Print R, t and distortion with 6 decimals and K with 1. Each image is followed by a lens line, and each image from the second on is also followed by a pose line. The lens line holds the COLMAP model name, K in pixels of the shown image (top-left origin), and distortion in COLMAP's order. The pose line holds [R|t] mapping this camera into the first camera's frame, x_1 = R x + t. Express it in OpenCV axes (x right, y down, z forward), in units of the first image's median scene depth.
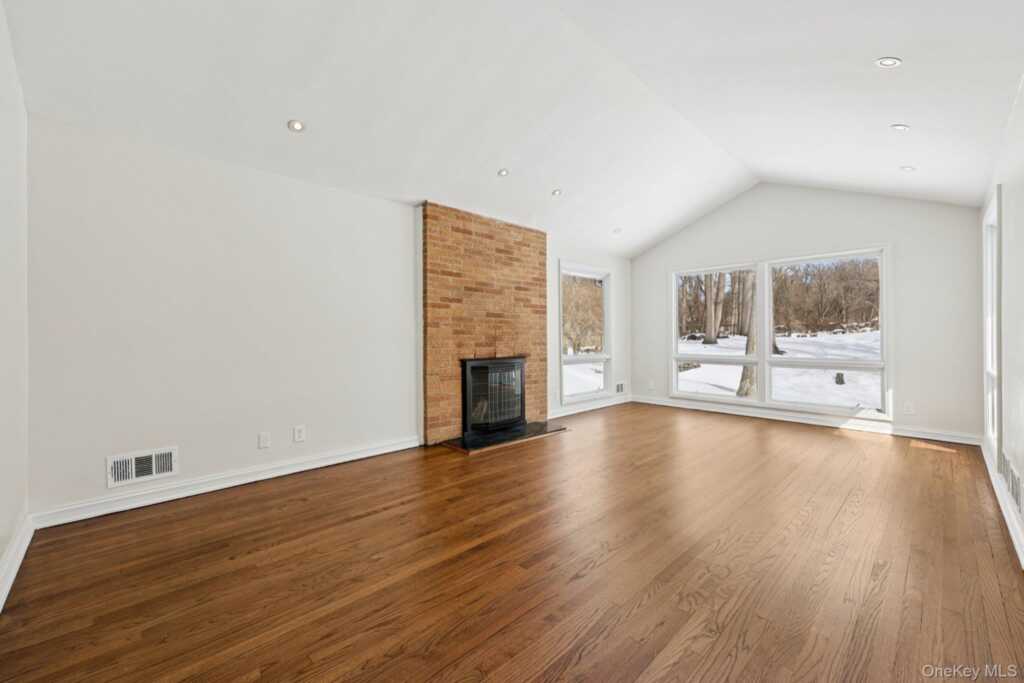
lens RADIAL K [[409.6, 0, 512.3], [0, 409.6, 341.5], [0, 0, 1]] dist [-0.001811, -0.000117]
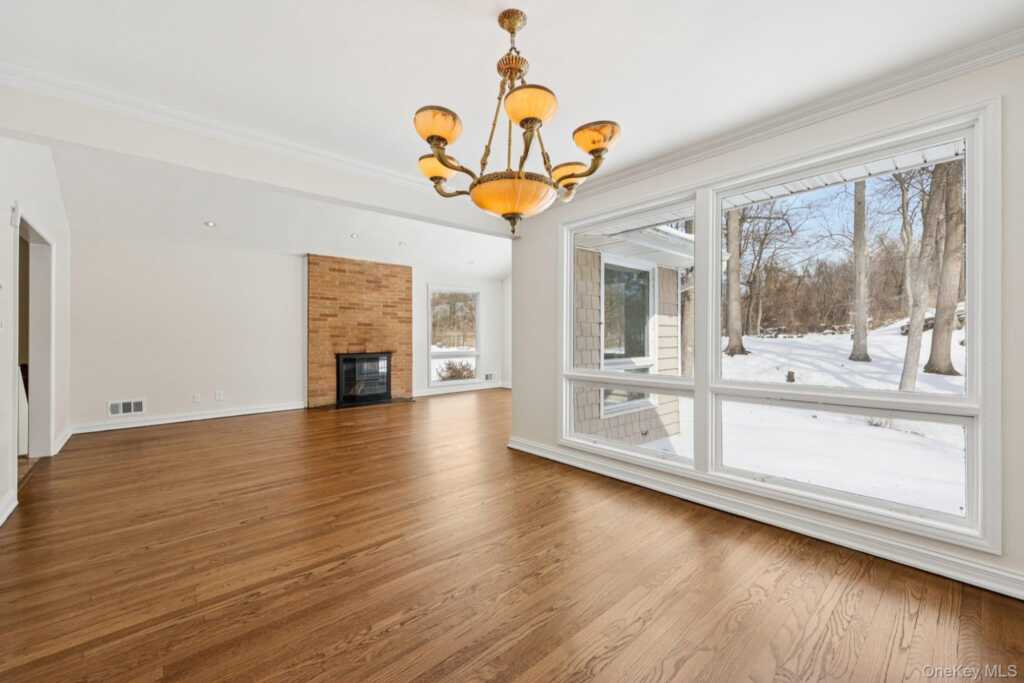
lens RADIAL K [[409.6, 0, 512.4], [0, 409.6, 338.1], [0, 0, 1]] dist [-0.001811, -0.000117]
pose [[0.999038, -0.001705, -0.043827, 0.569575], [0.001194, 0.999931, -0.011674, 0.003773], [0.043844, 0.011611, 0.998971, -0.482362]]
